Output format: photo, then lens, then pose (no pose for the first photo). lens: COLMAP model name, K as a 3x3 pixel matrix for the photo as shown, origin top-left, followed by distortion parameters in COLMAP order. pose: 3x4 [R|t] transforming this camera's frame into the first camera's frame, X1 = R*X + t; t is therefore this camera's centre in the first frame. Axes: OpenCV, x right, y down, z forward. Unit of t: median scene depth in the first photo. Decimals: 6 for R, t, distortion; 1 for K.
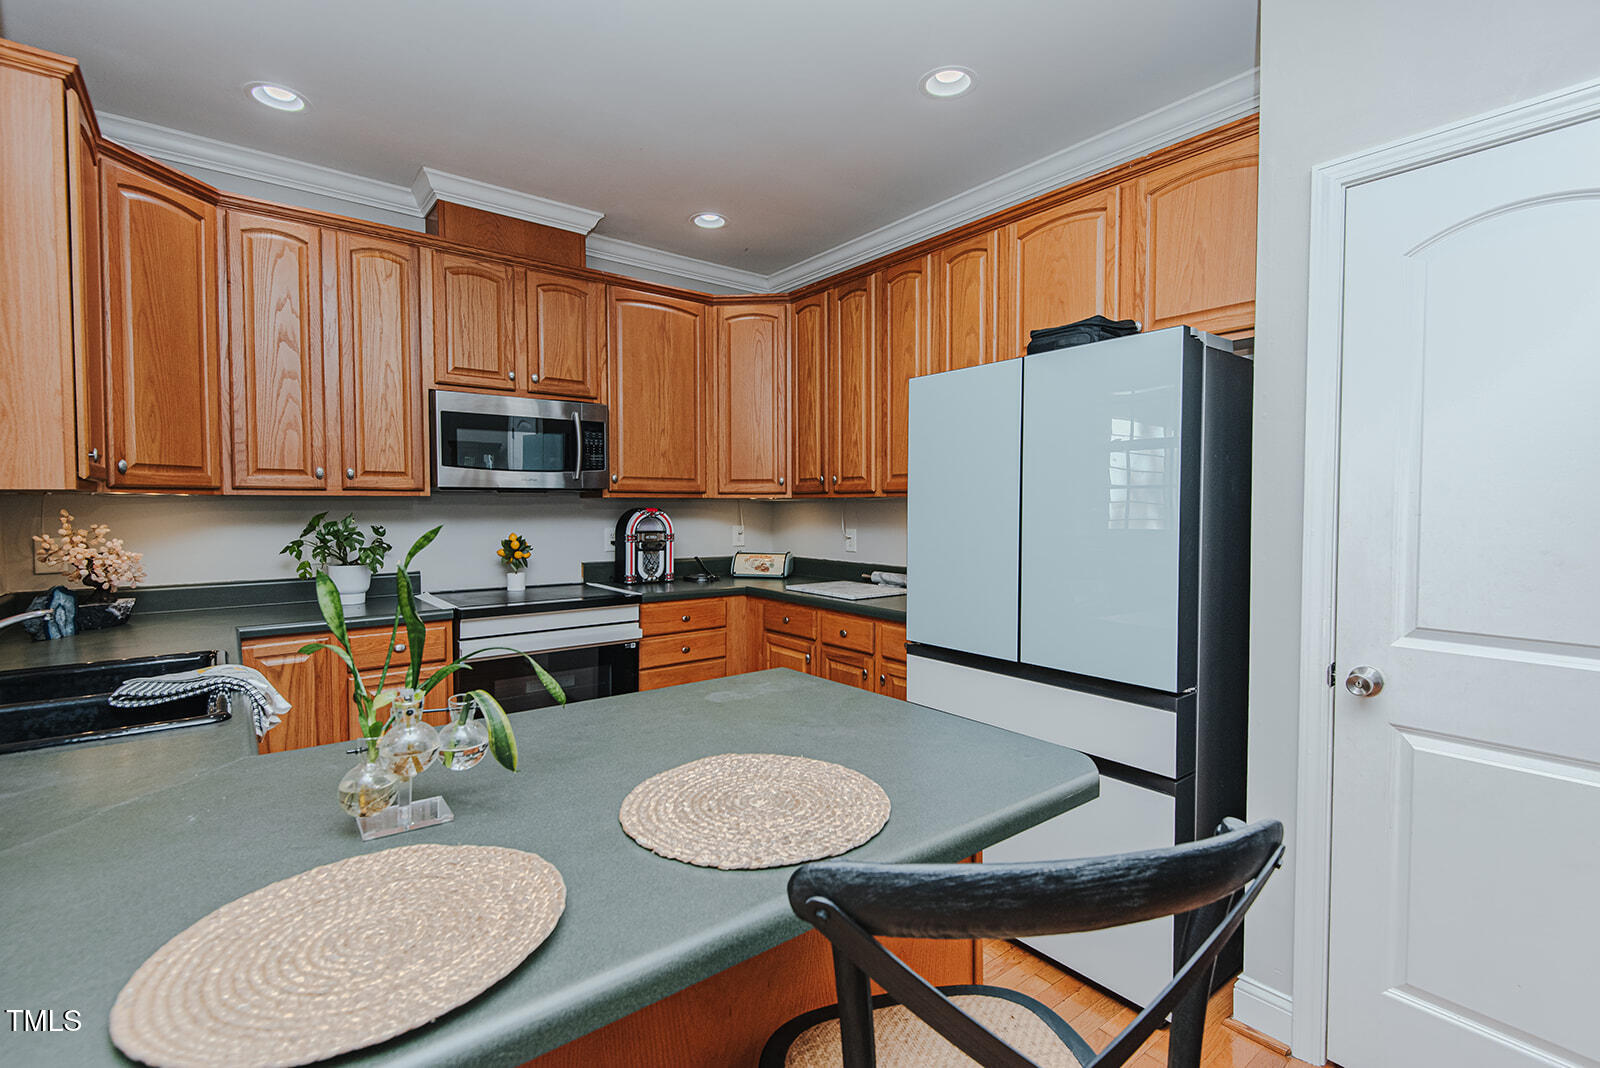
lens RADIAL K [[720.8, 0, 802.6], [0, 720.8, 528.3], [0, 0, 1]] dist [0.032591, -0.023136]
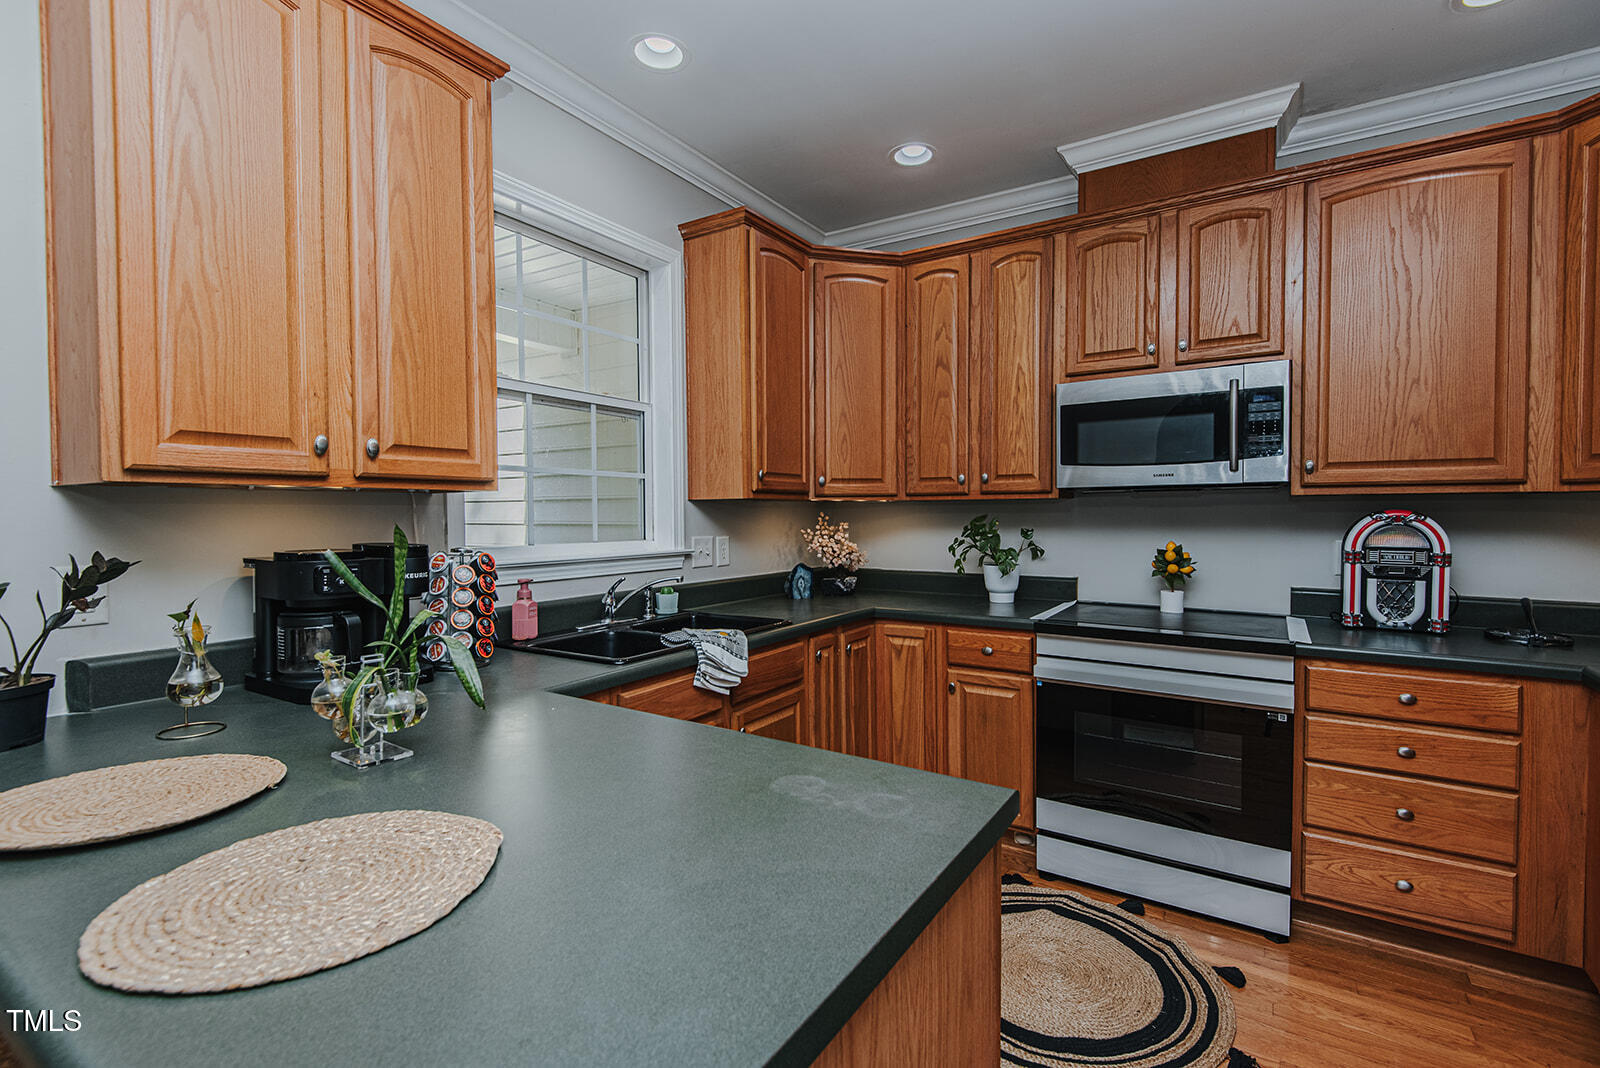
lens RADIAL K [[720.8, 0, 802.6], [0, 720.8, 528.3], [0, 0, 1]] dist [0.032591, -0.023136]
pose [[0.320095, 0.022157, -0.947126, 0.264887], [-0.026315, 0.999549, 0.014490, -0.010142], [0.947020, 0.020285, 0.320533, 0.385214]]
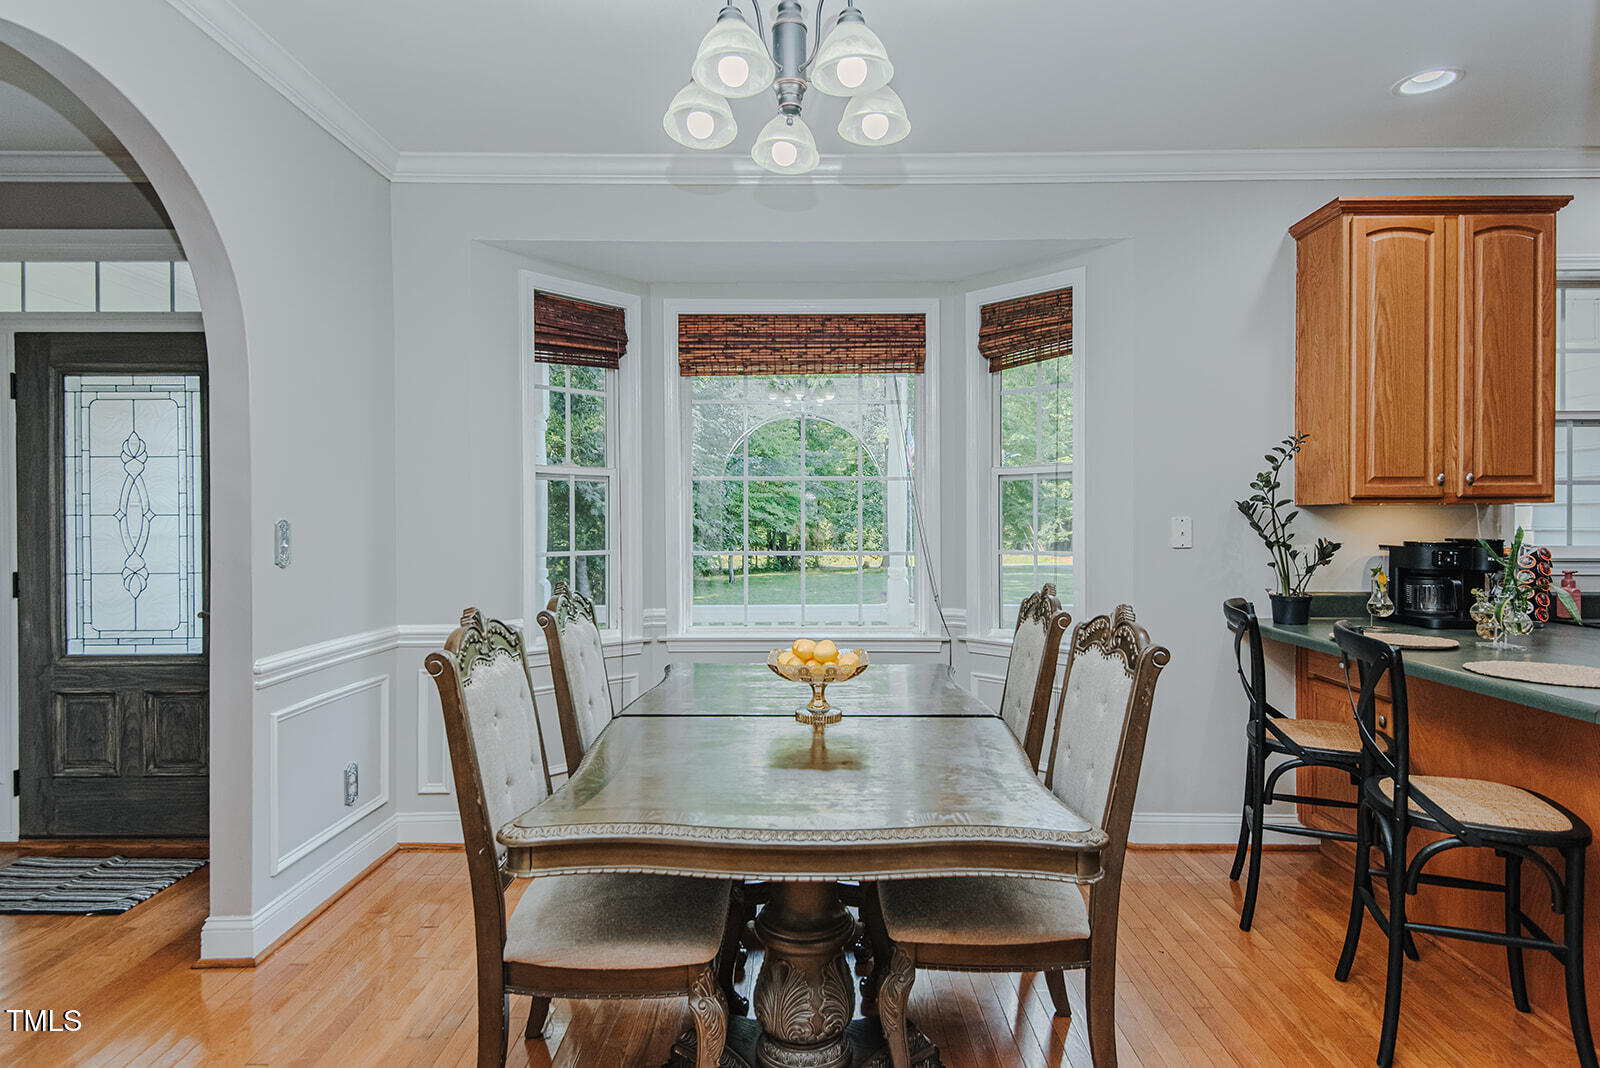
lens RADIAL K [[844.4, 0, 800.0], [0, 844.4, 534.0], [0, 0, 1]] dist [0.006699, 0.000359]
pose [[-0.638786, 0.012532, -0.769283, 0.922231], [-0.021320, 0.999195, 0.033981, -0.004823], [0.769089, 0.038108, -0.638004, 0.294227]]
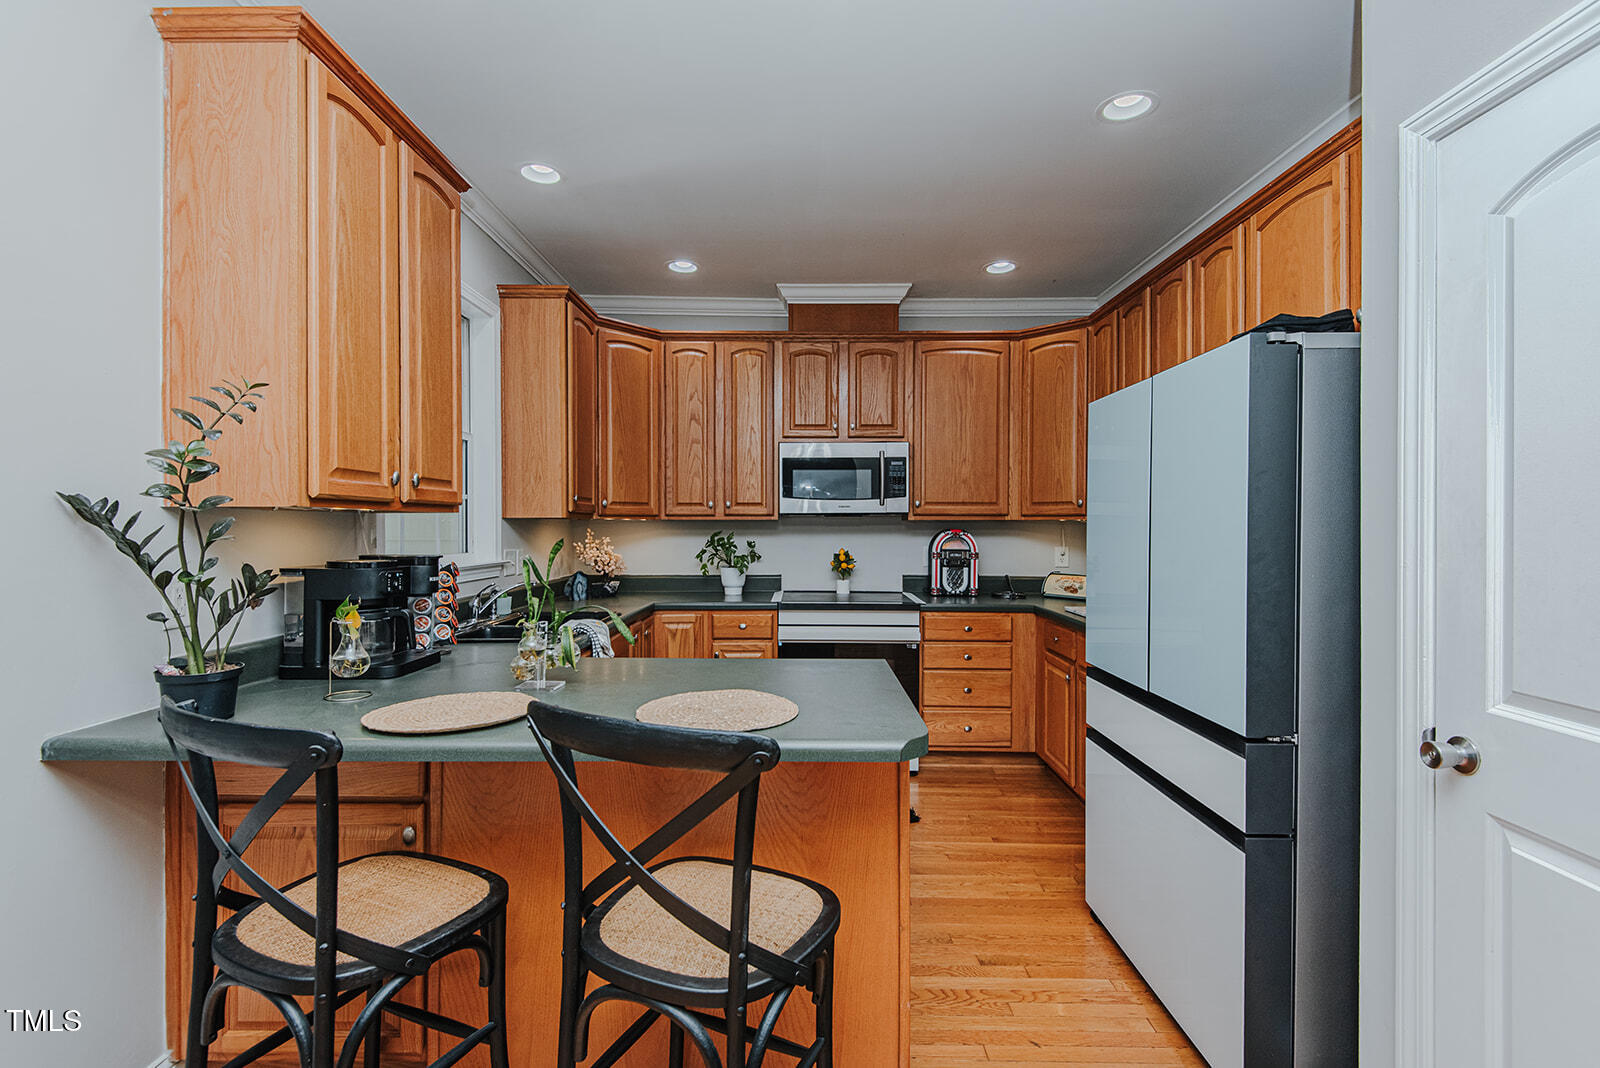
lens RADIAL K [[720.8, 0, 802.6], [0, 720.8, 528.3], [0, 0, 1]] dist [0.032591, -0.023136]
pose [[0.781525, 0.005013, -0.623854, 0.370907], [-0.022412, 0.999548, -0.020044, -0.001999], [0.623471, 0.029647, 0.781284, -0.034850]]
